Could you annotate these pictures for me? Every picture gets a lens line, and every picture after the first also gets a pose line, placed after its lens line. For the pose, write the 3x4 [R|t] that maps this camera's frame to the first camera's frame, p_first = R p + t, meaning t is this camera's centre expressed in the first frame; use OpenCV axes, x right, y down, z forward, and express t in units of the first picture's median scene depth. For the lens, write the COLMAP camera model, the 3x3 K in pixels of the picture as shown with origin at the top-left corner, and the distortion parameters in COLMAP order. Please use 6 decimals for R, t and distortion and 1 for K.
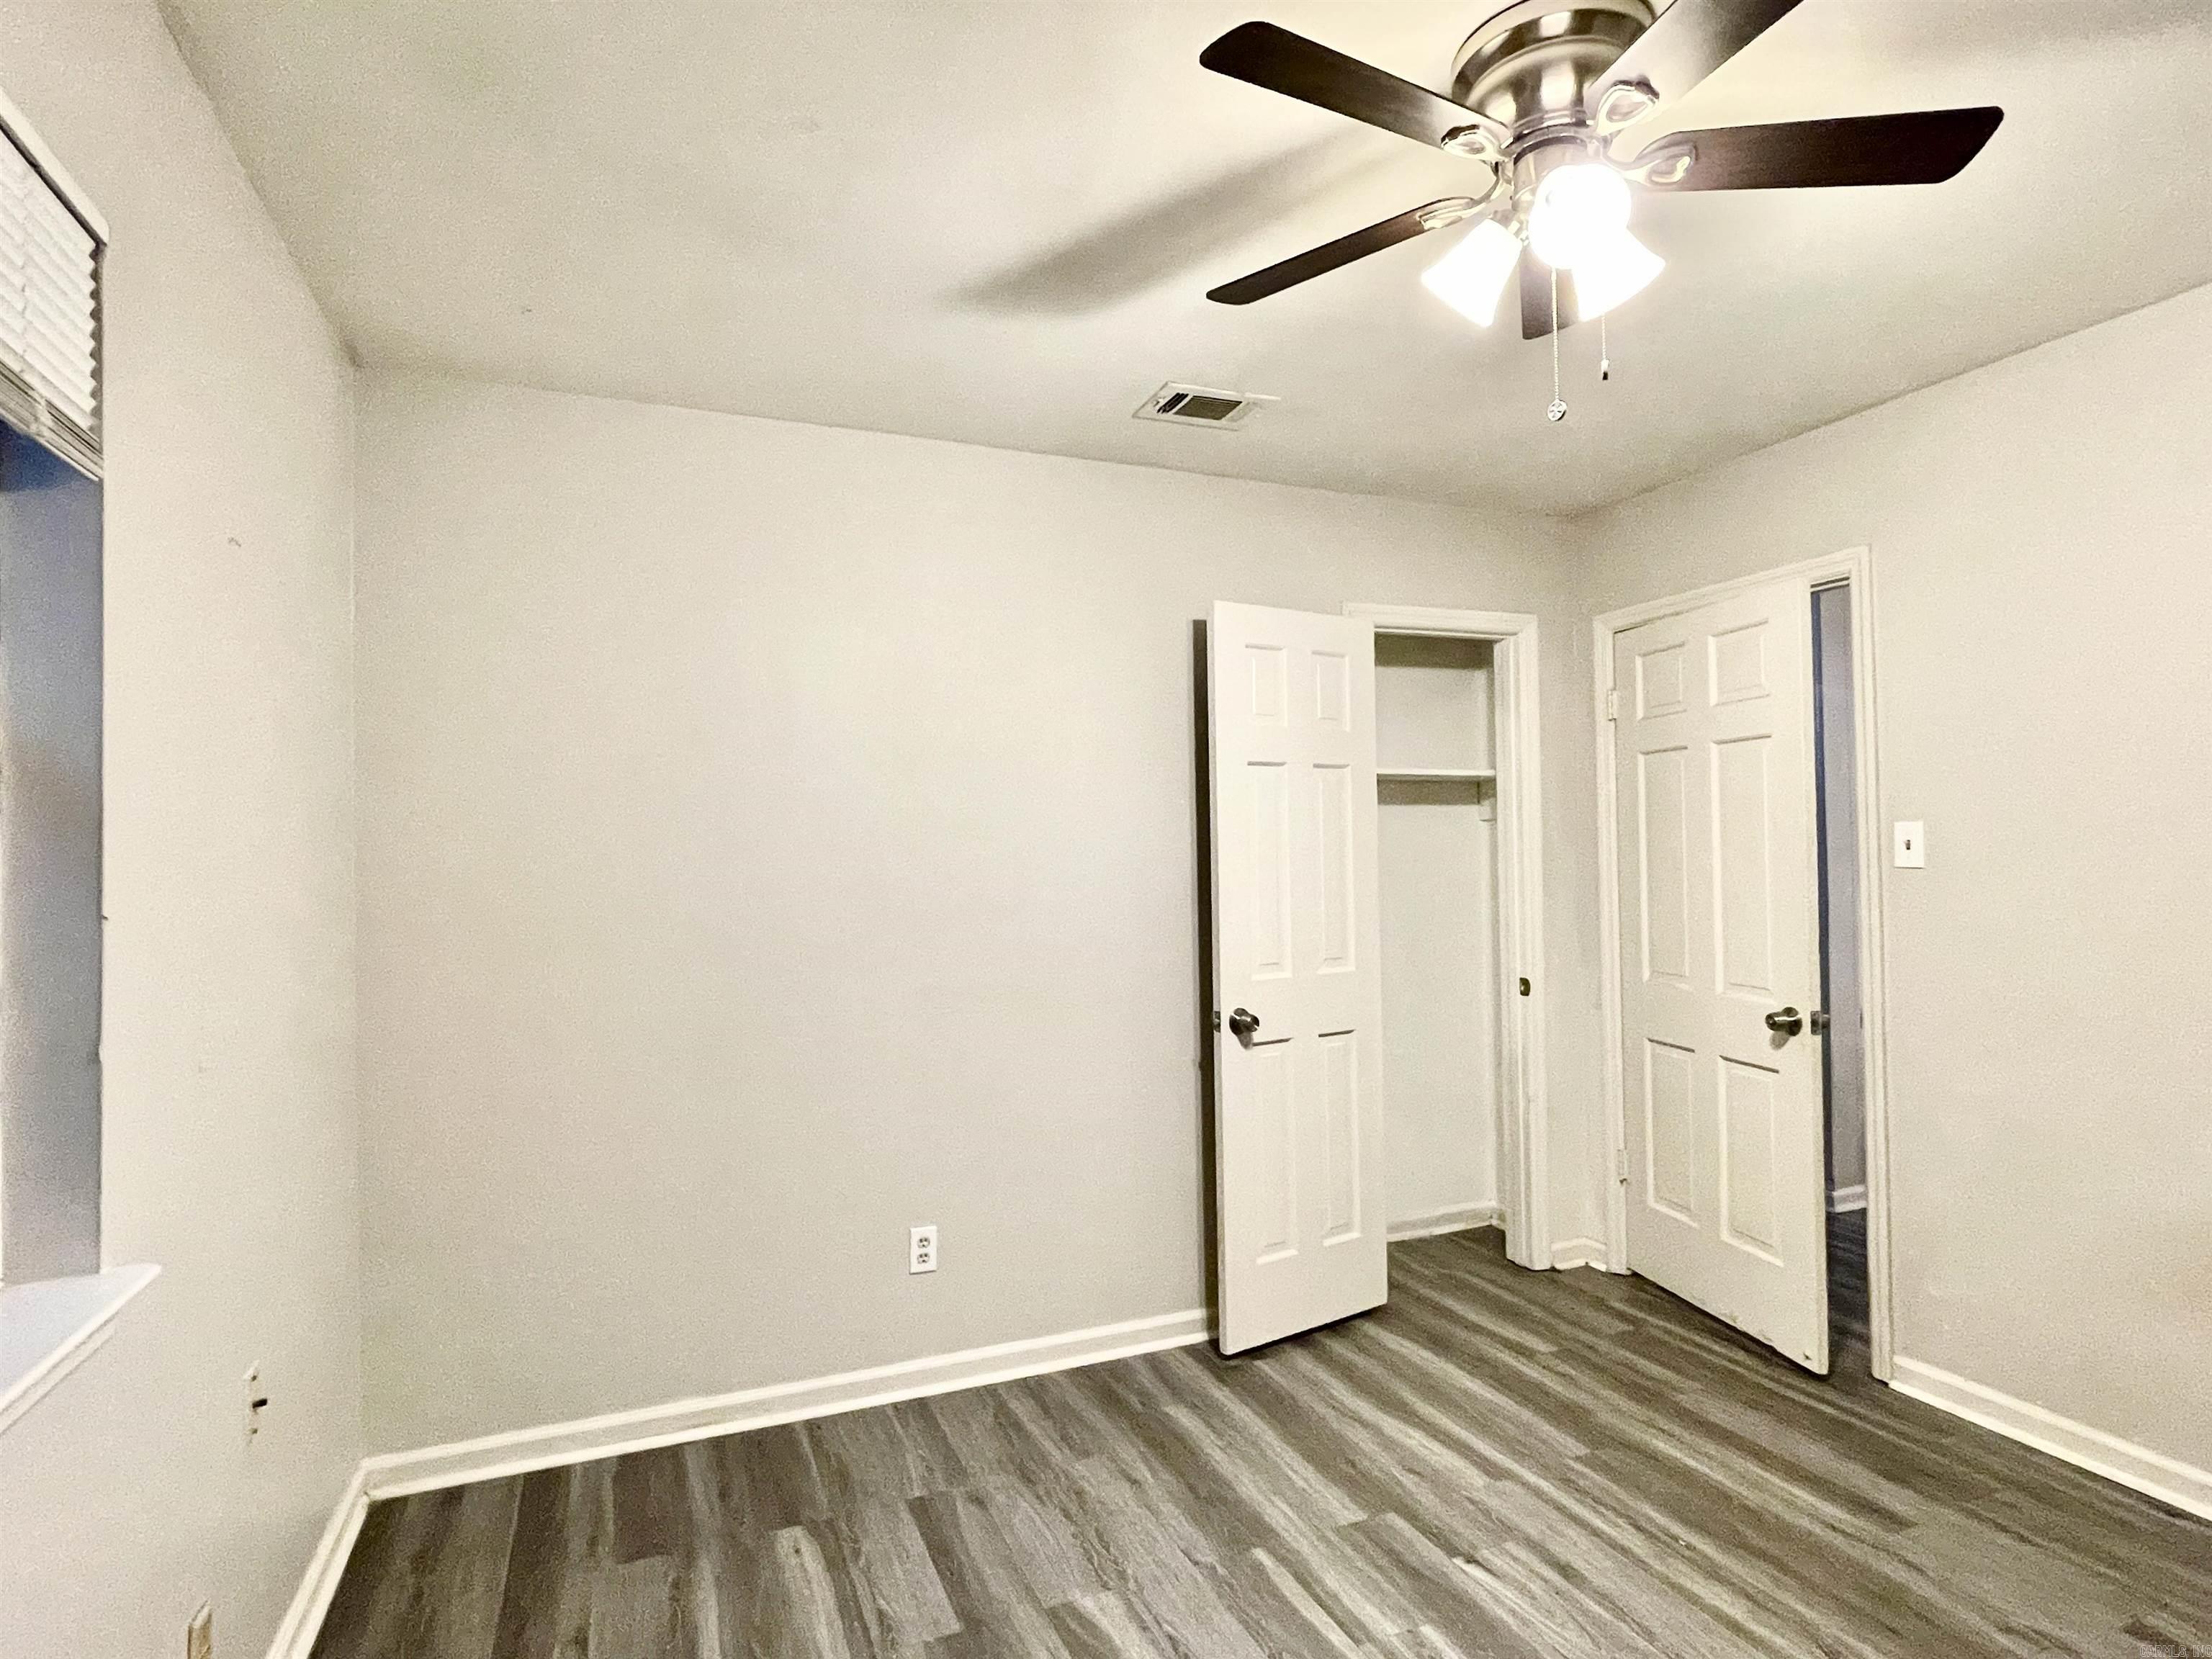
lens RADIAL K [[1133.8, 0, 1094.1], [0, 1133.8, 841.2], [0, 0, 1]] dist [-0.004504, 0.002796]
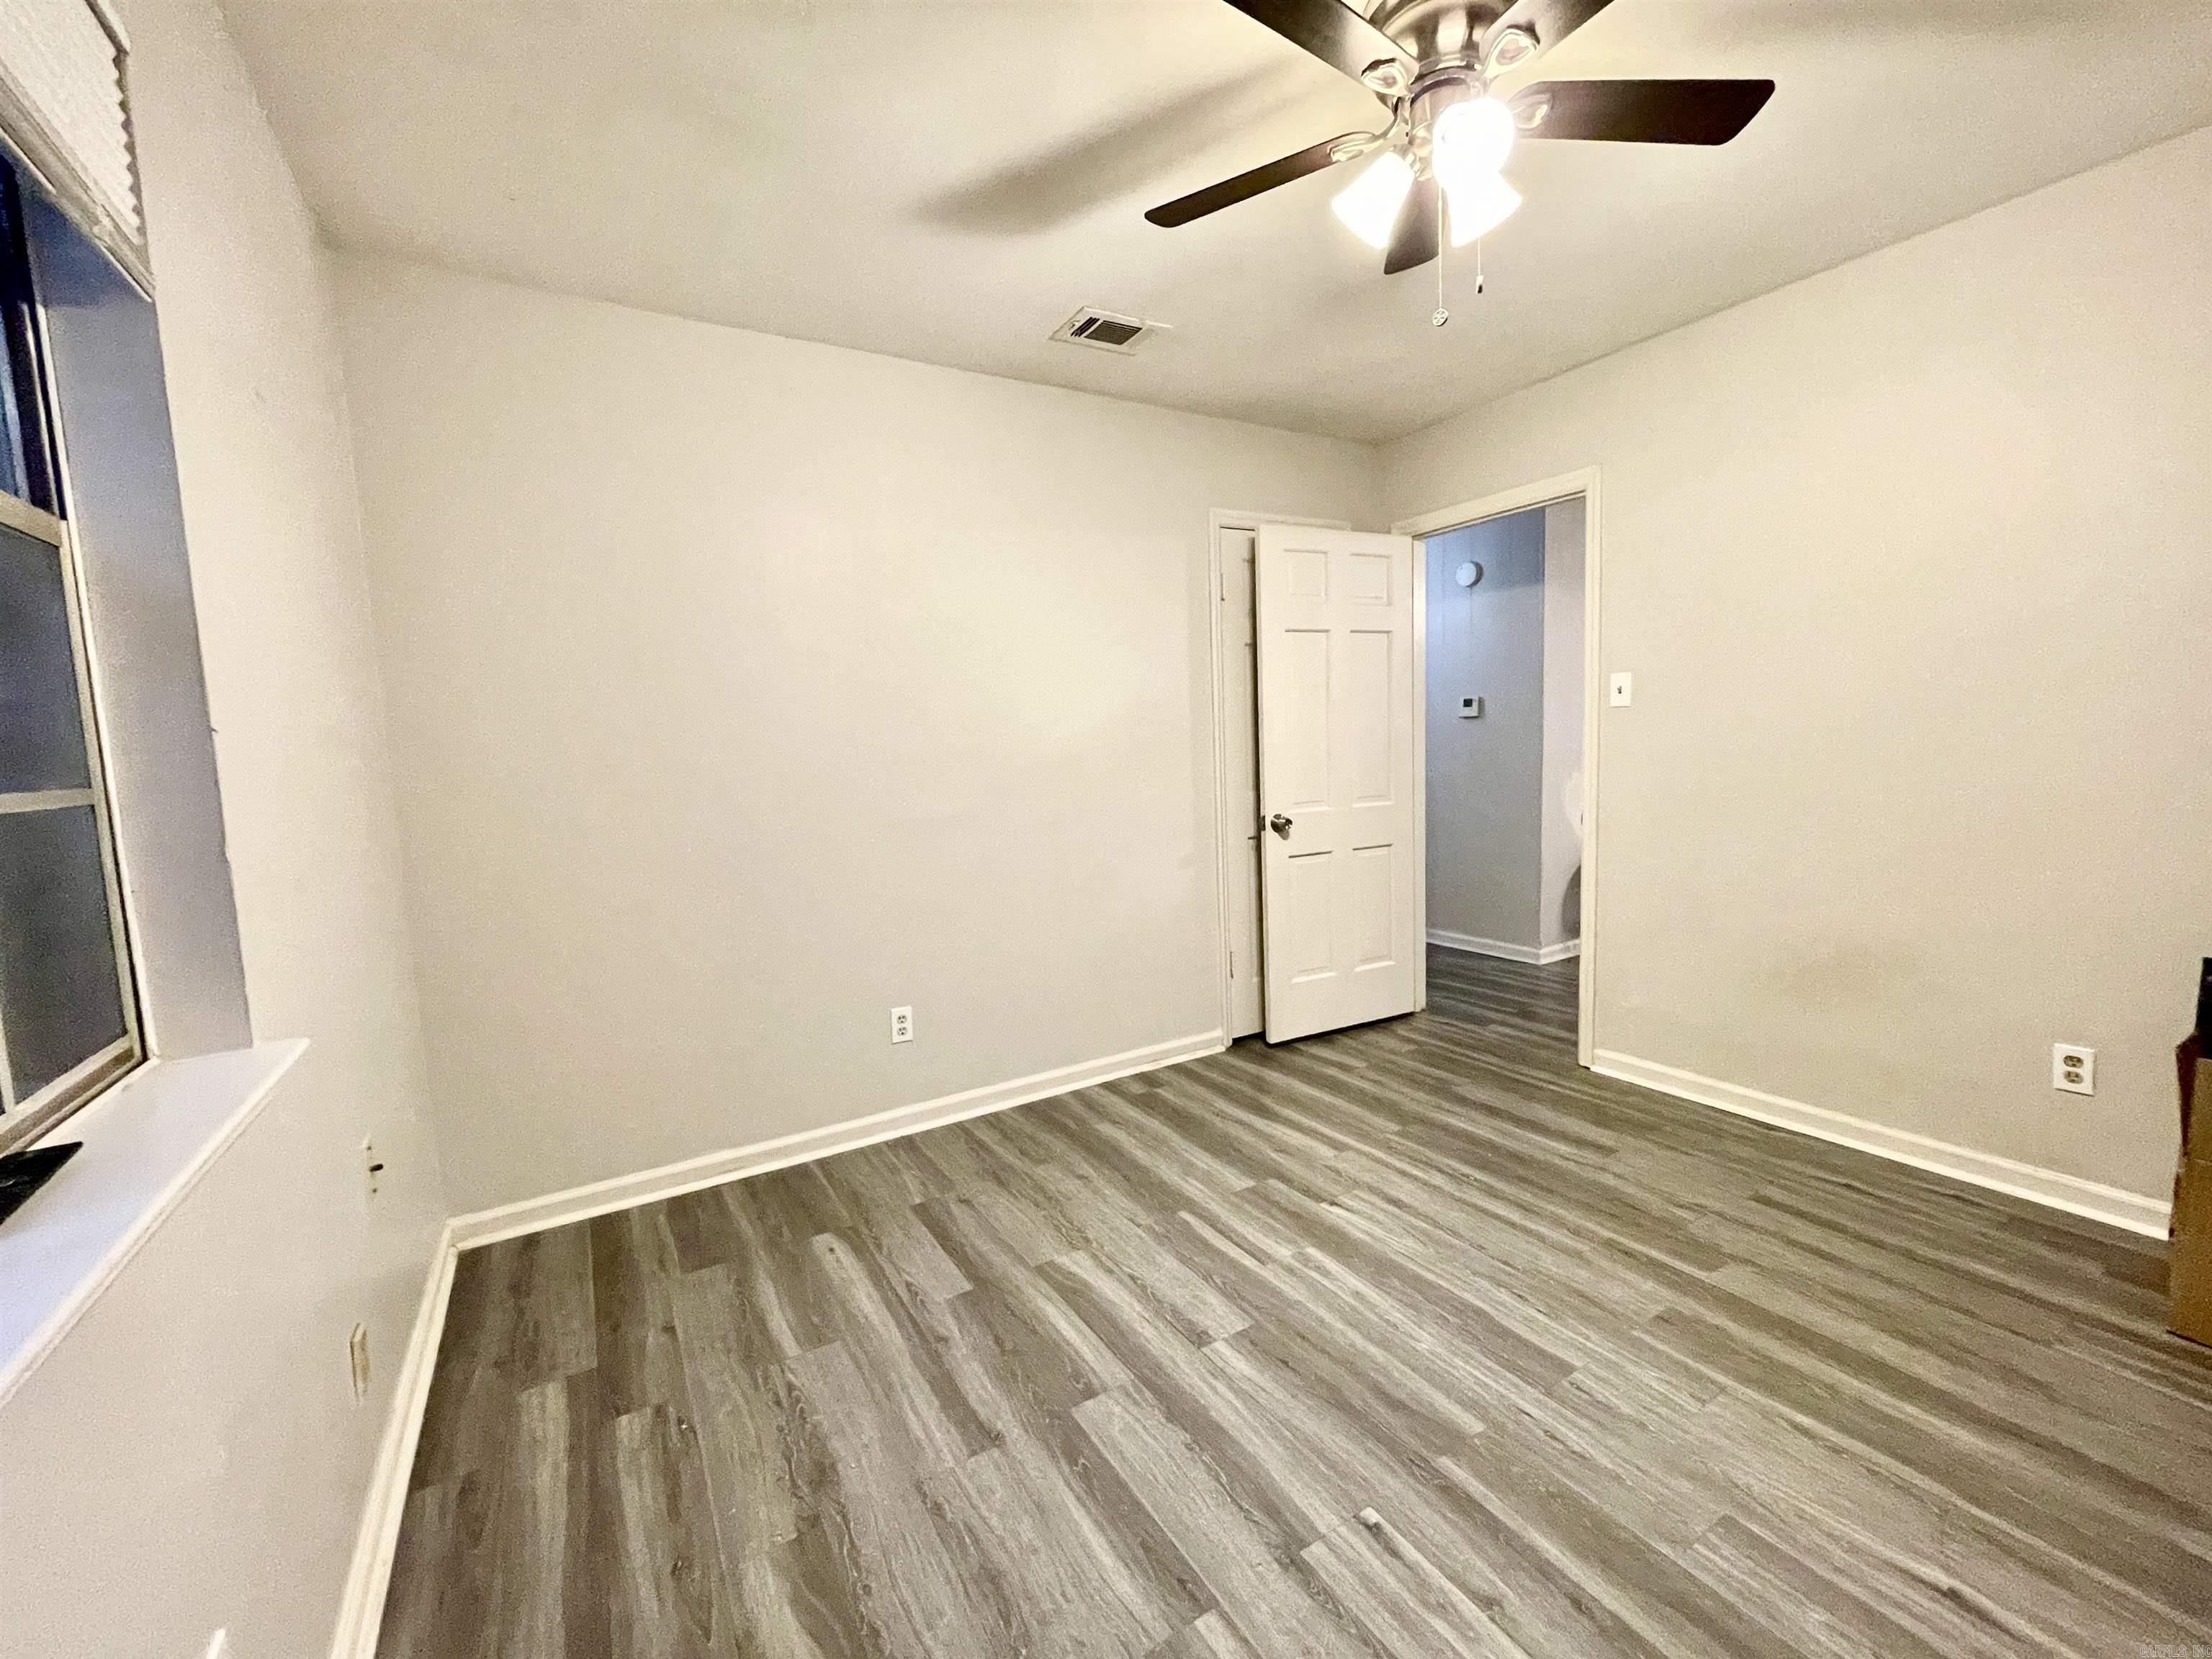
lens RADIAL K [[887.6, 0, 1094.3], [0, 887.6, 830.6], [0, 0, 1]] dist [-0.002737, 0.000410]
pose [[0.988636, -0.037028, 0.145698, -0.093296], [0.020701, 0.993490, 0.112025, 0.046901], [-0.148898, -0.107736, 0.982966, 0.017806]]
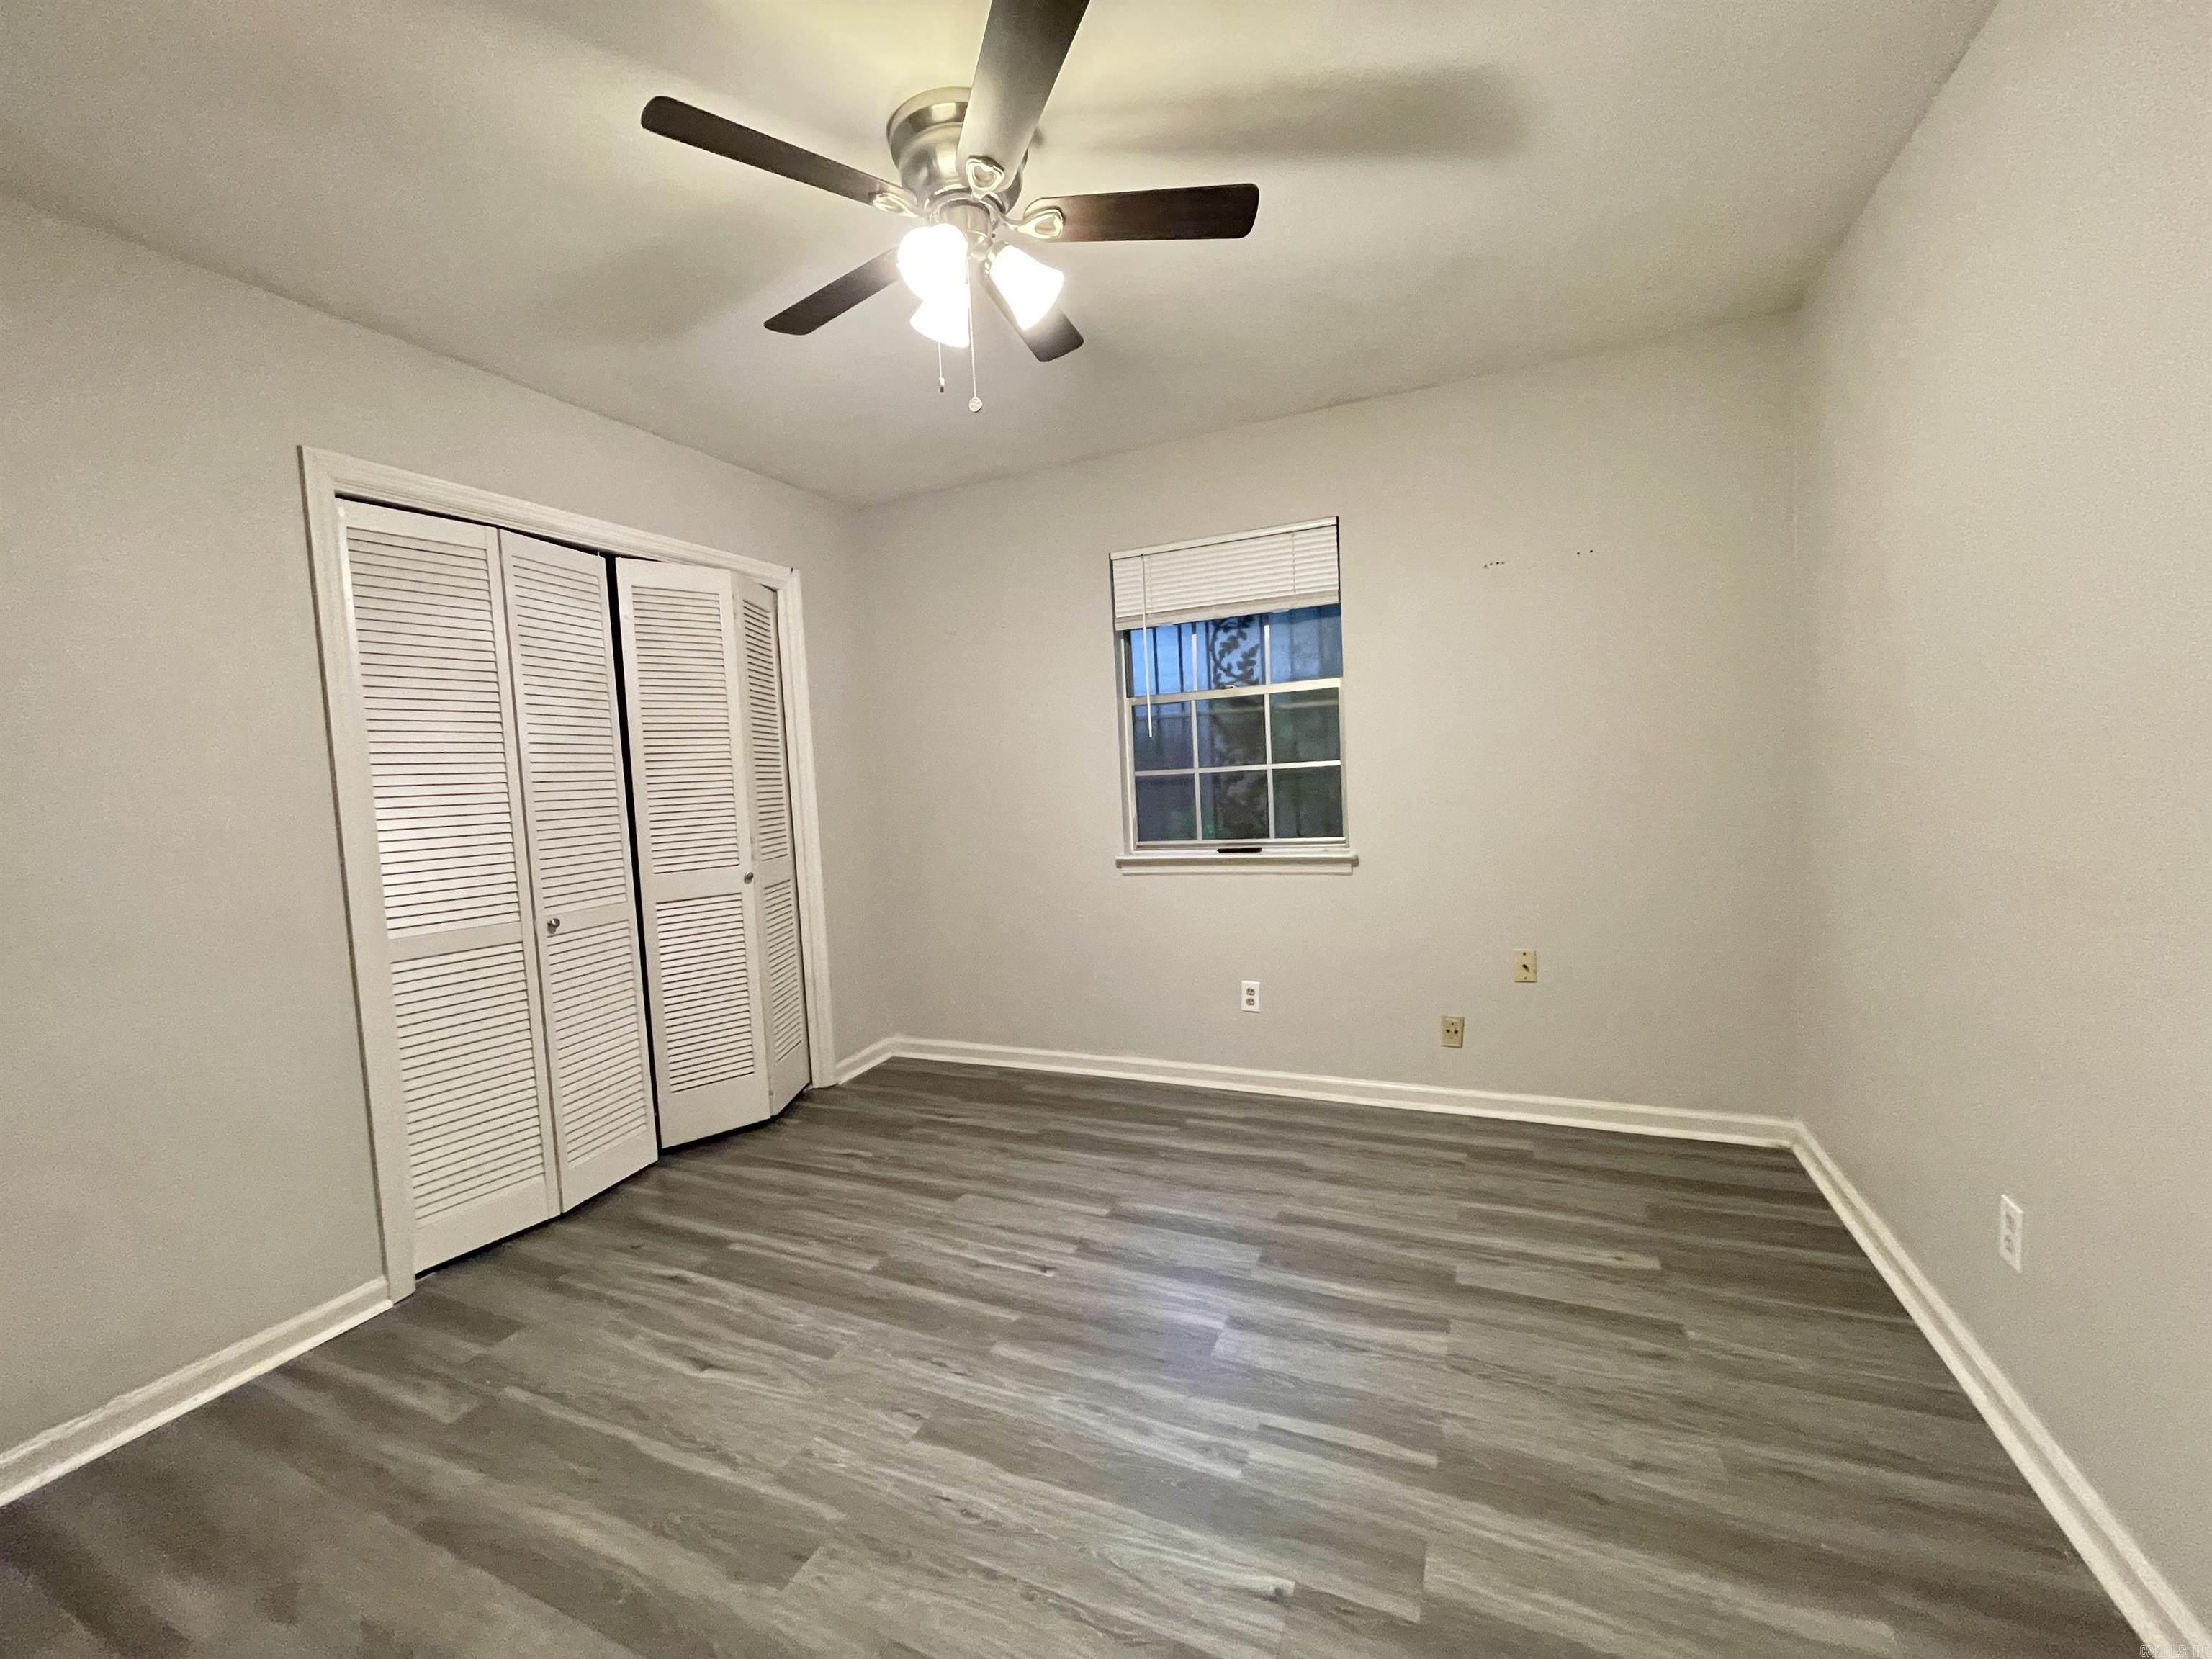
lens RADIAL K [[887.6, 0, 1094.3], [0, 887.6, 830.6], [0, 0, 1]] dist [-0.002737, 0.000410]
pose [[-0.723942, 0.100040, -0.682568, 0.736995], [0.073551, 0.994983, 0.067820, 0.056383], [0.685928, -0.001105, -0.727668, 1.269311]]
